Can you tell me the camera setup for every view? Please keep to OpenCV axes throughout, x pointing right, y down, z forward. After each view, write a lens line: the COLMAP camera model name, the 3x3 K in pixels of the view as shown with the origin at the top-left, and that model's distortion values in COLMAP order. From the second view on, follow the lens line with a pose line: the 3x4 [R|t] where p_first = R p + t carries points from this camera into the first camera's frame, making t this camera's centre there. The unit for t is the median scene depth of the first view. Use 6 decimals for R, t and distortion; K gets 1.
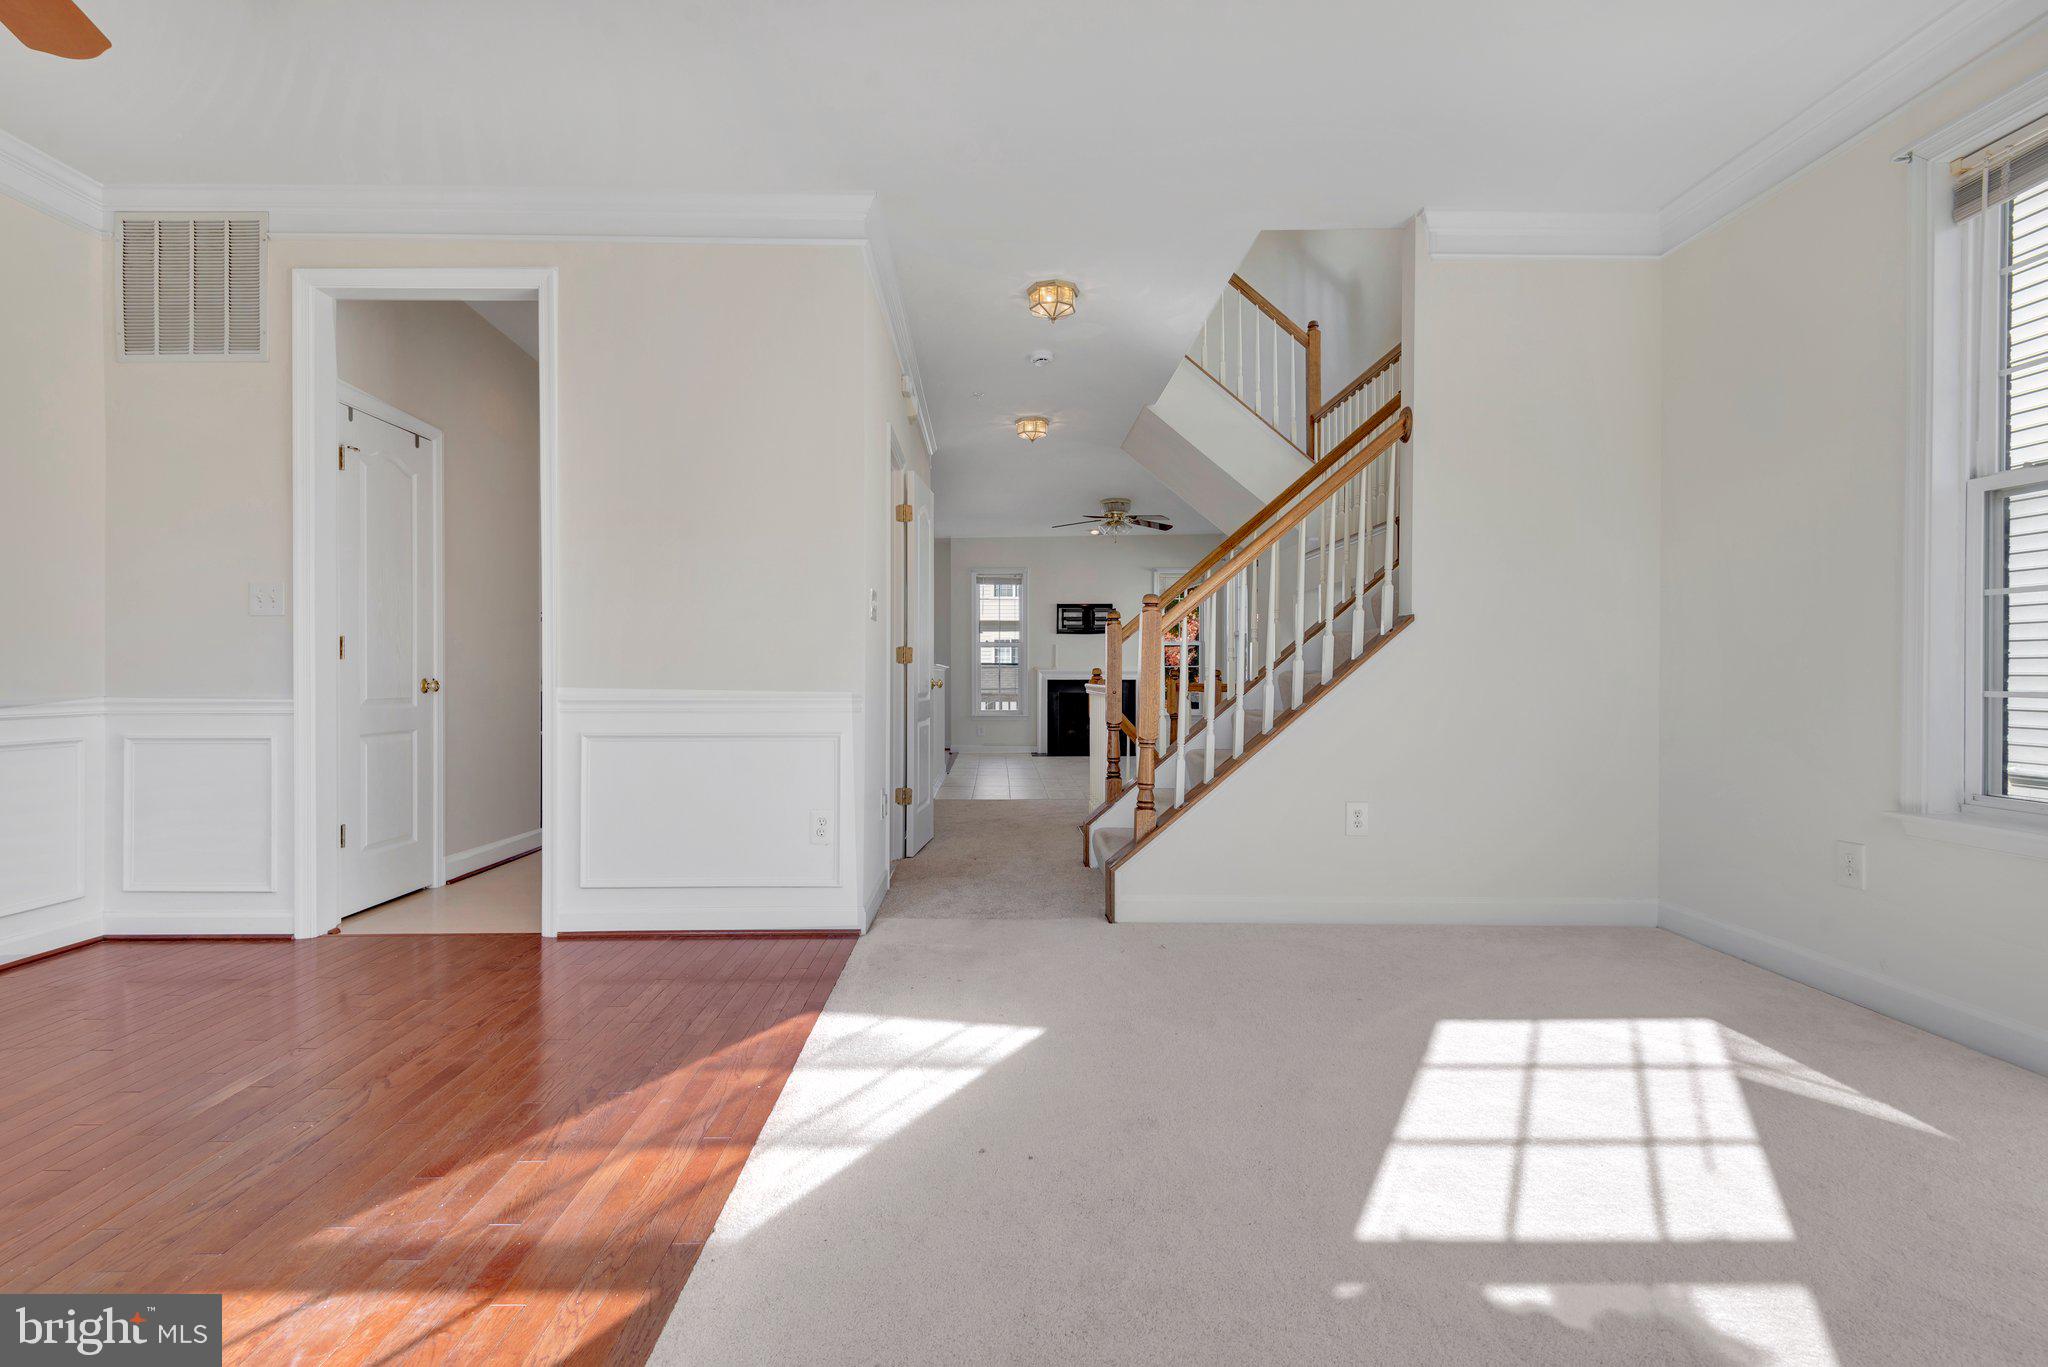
lens RADIAL K [[923.7, 0, 1005.7], [0, 923.7, 678.9], [0, 0, 1]] dist [0.035216, -0.020634]
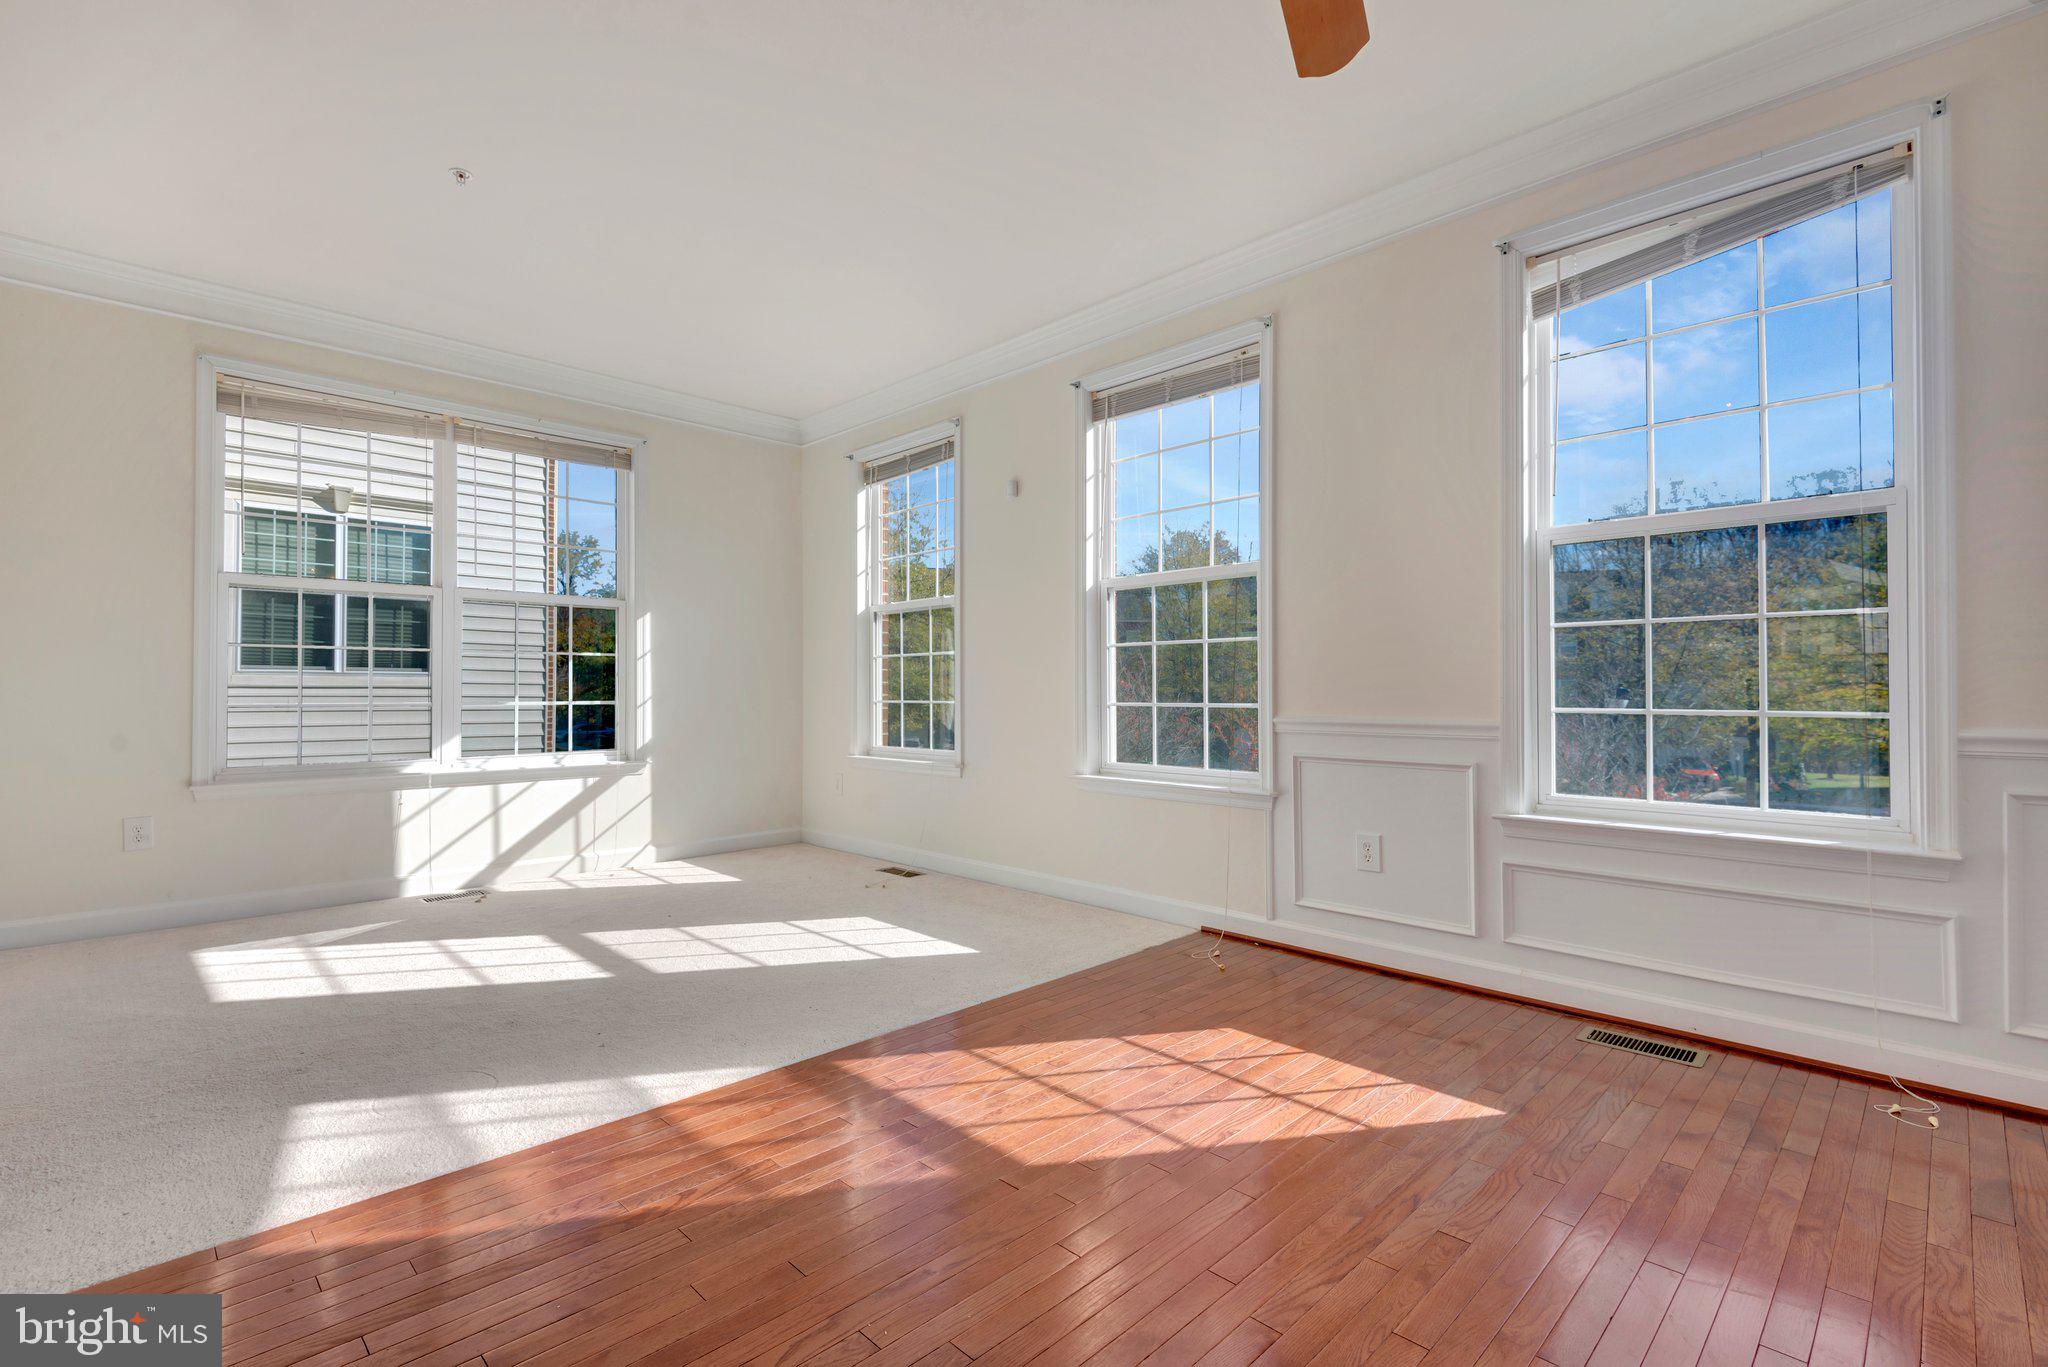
lens RADIAL K [[923.7, 0, 1005.7], [0, 923.7, 678.9], [0, 0, 1]] dist [0.035216, -0.020634]
pose [[-0.690860, 0.008446, 0.722939, -1.066598], [0.001738, 0.999948, -0.010021, -0.012898], [-0.722986, -0.005667, -0.690839, 1.129679]]
